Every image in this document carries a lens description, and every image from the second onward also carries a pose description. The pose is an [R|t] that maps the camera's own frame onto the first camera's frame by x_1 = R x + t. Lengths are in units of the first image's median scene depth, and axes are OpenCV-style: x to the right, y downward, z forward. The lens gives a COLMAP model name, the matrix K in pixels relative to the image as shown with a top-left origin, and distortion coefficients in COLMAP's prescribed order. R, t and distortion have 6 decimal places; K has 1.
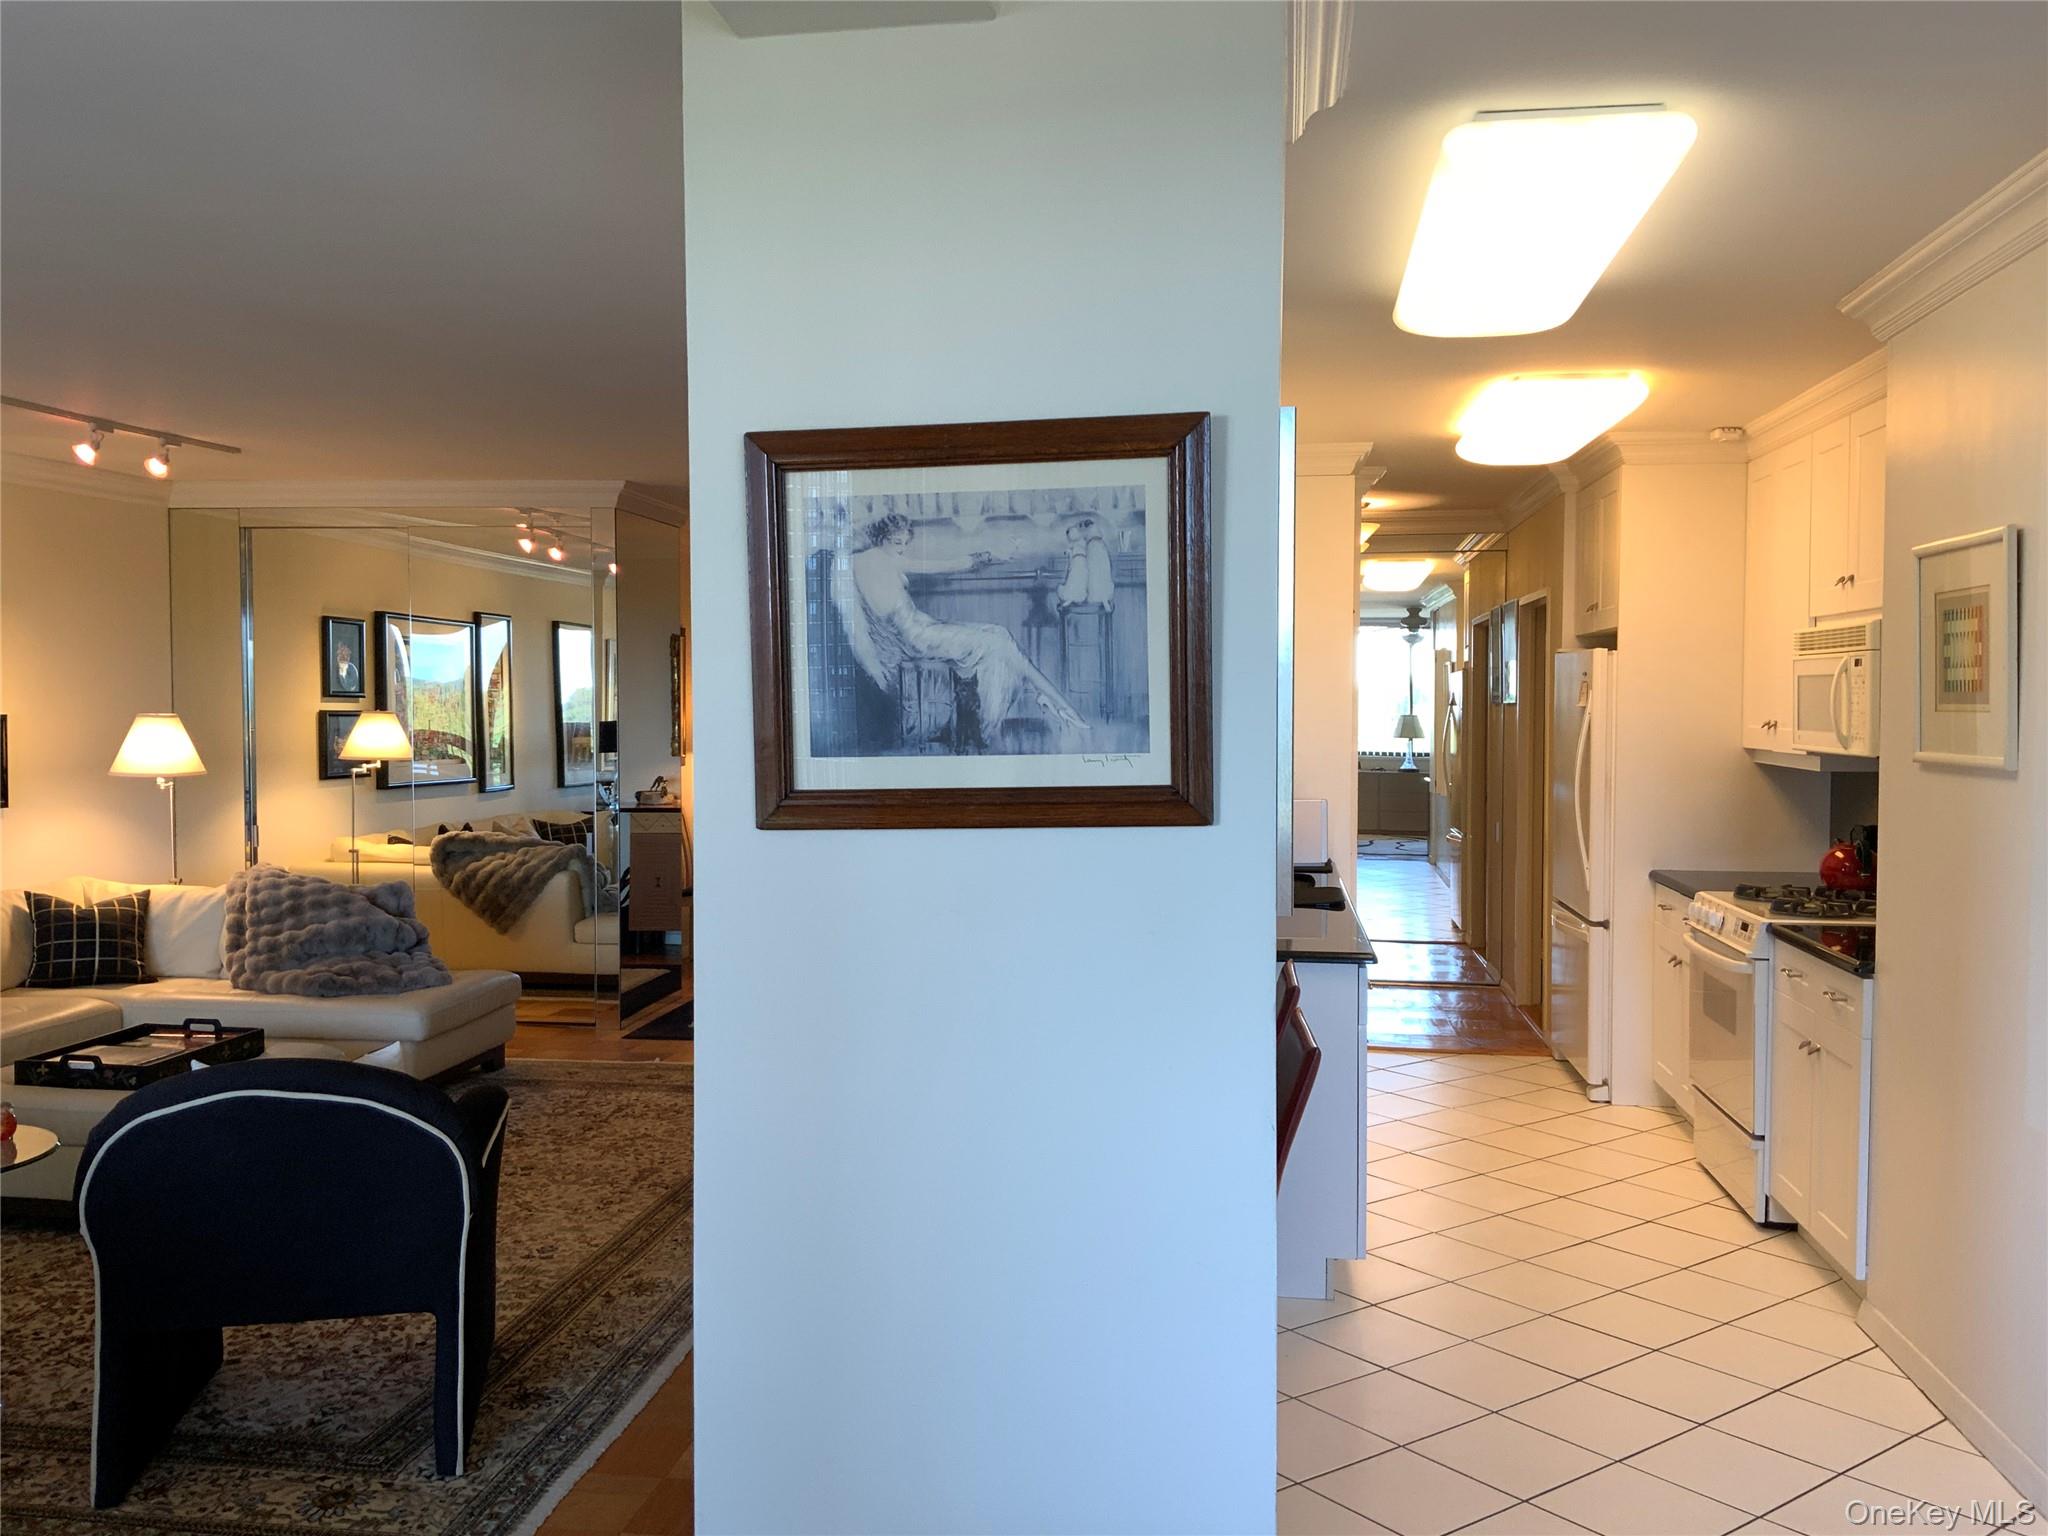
lens RADIAL K [[1733.6, 0, 1027.7], [0, 1733.6, 772.3], [0, 0, 1]] dist [0.001553, -0.017816]
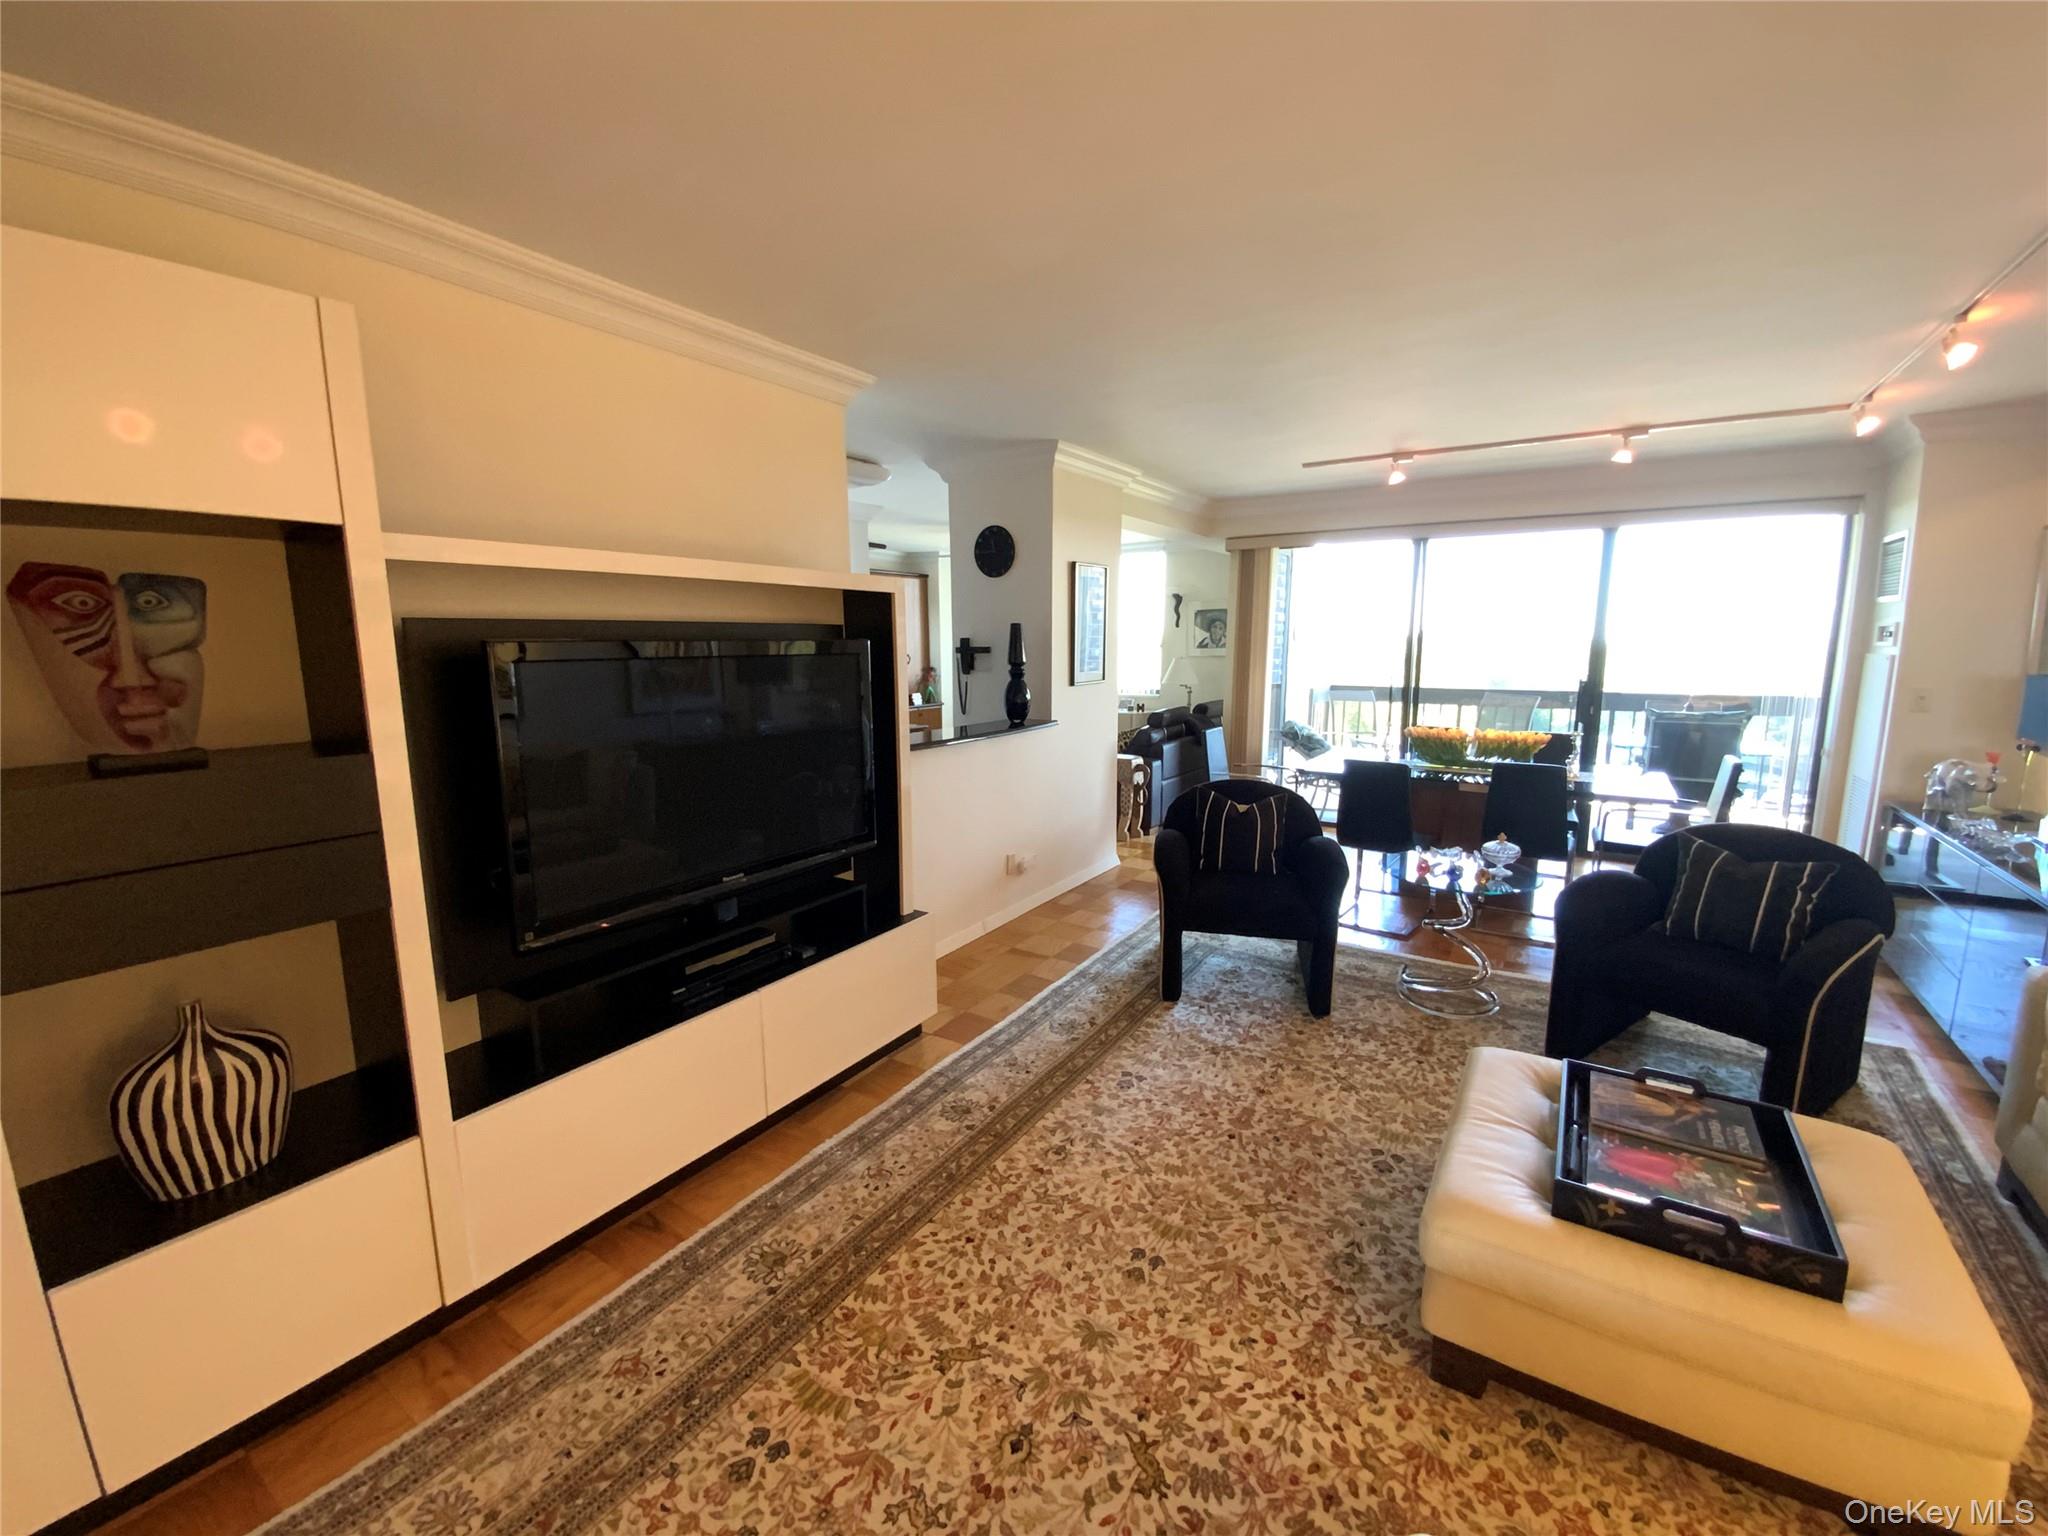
lens RADIAL K [[836.3, 0, 1007.2], [0, 836.3, 772.9], [0, 0, 1]] dist [0.003471, -0.008995]
pose [[-0.900380, -0.059073, 0.431075, -0.305044], [0.028110, 0.980773, 0.193116, -0.043094], [-0.434195, 0.185995, -0.881408, 1.041550]]
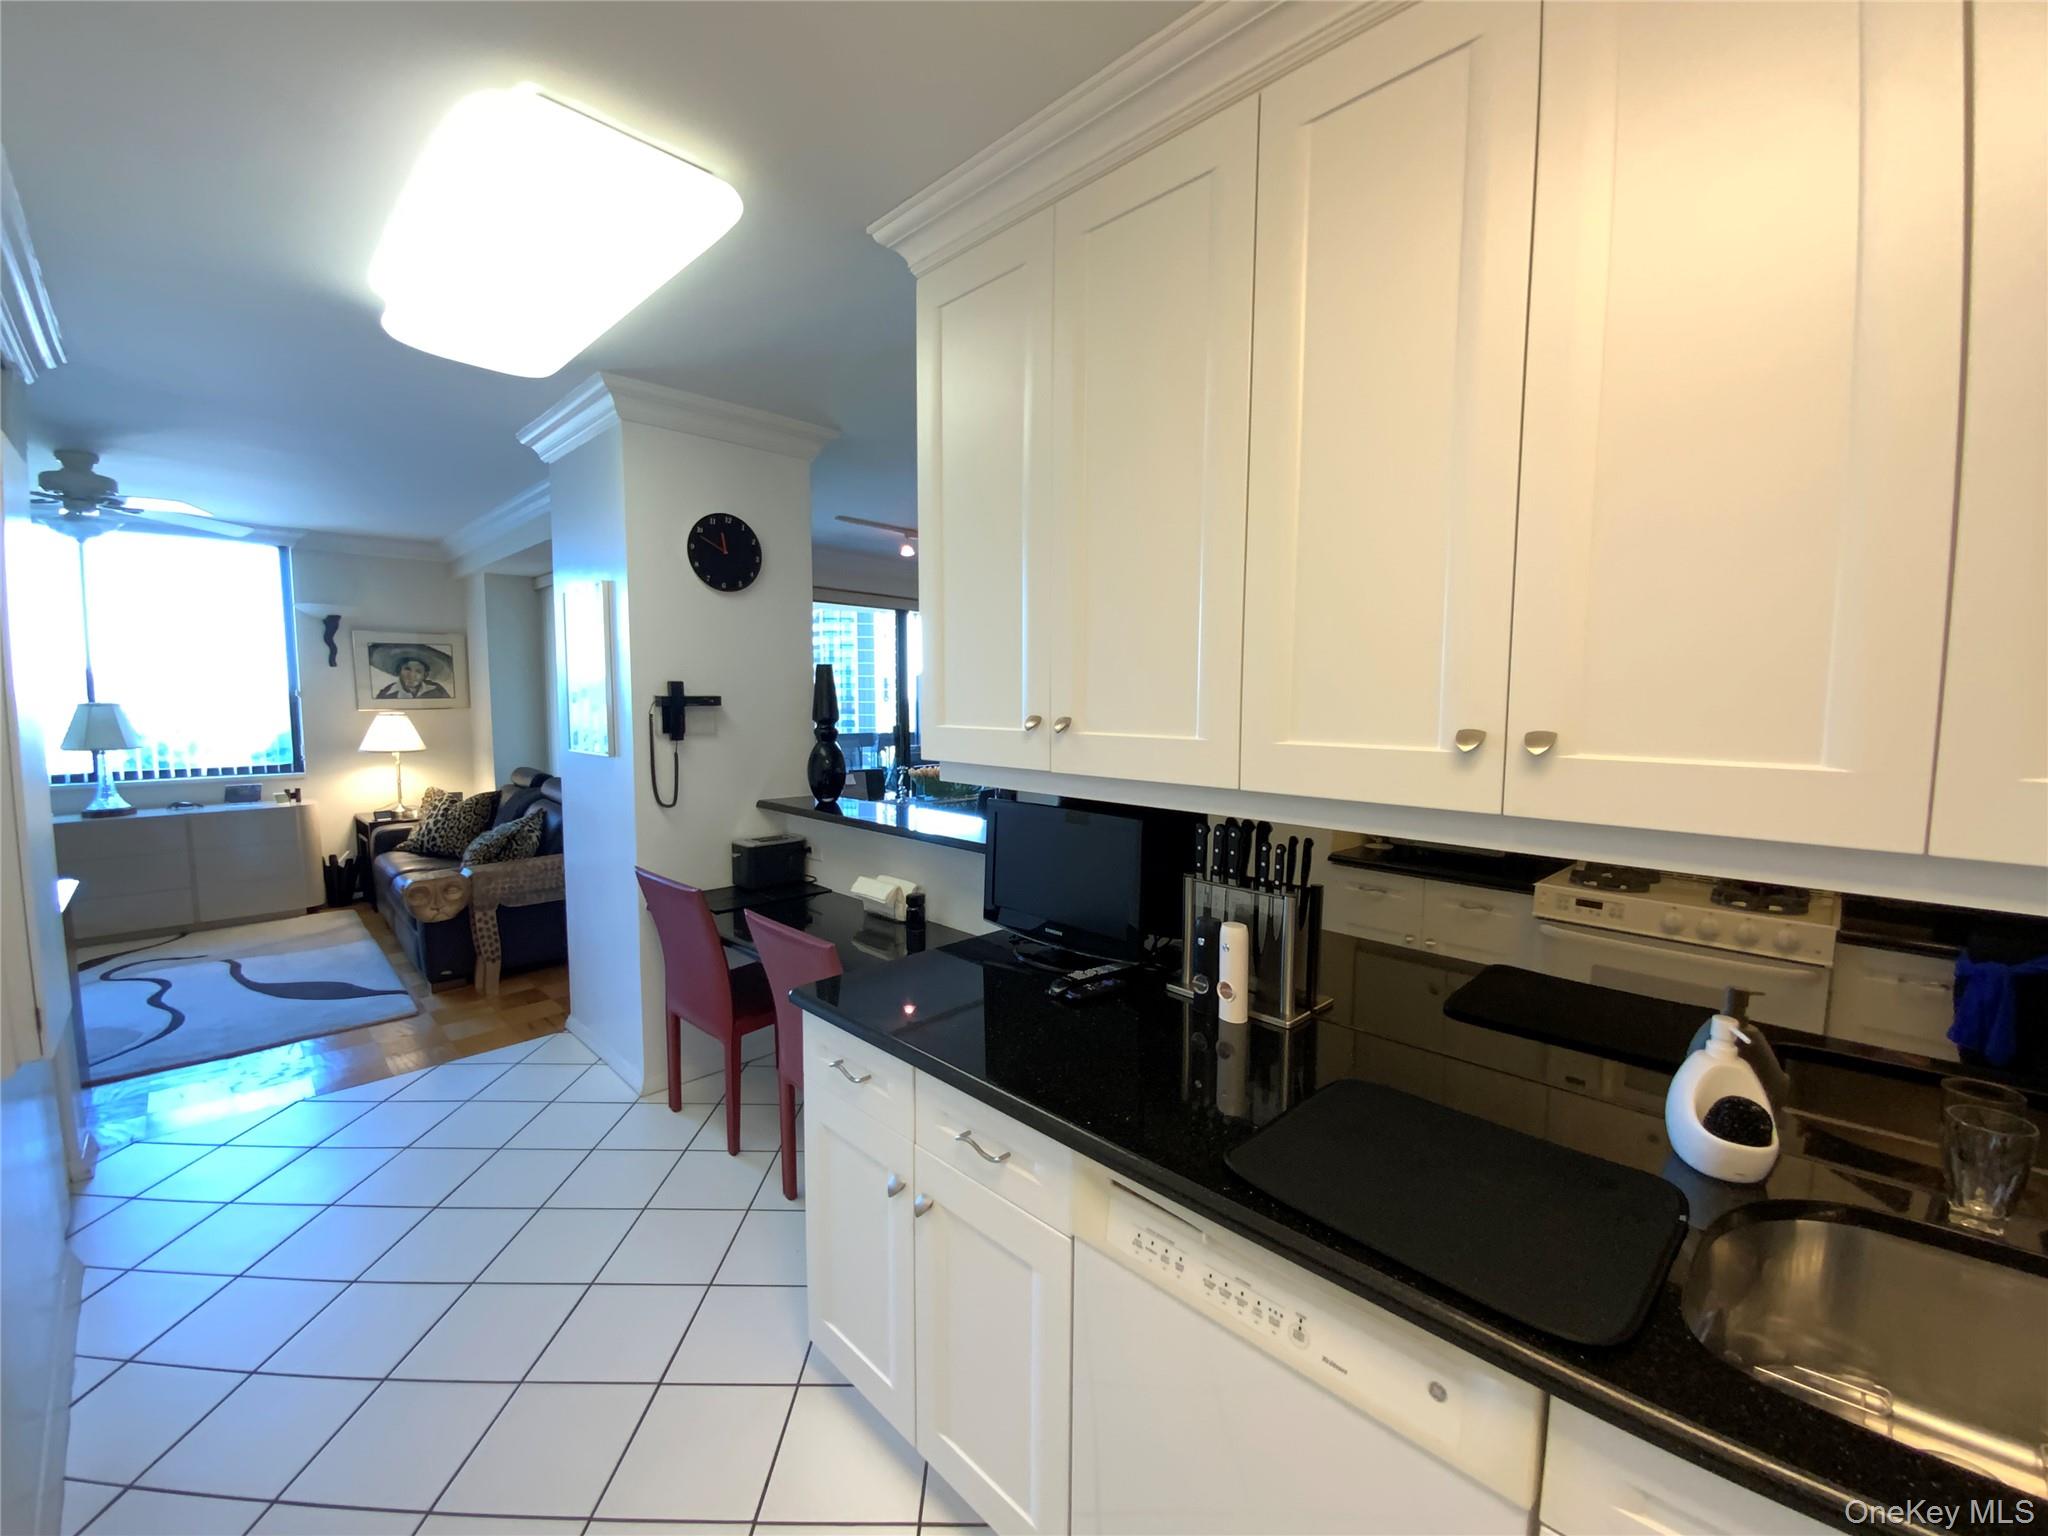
lens RADIAL K [[836.3, 0, 1046.5], [0, 836.3, 765.1], [0, 0, 1]] dist [0.003471, -0.008995]
pose [[-0.588984, 0.074434, -0.804710, 0.270837], [-0.037313, 0.992183, 0.119085, -0.035745], [0.807283, 0.100165, -0.581602, 0.823075]]
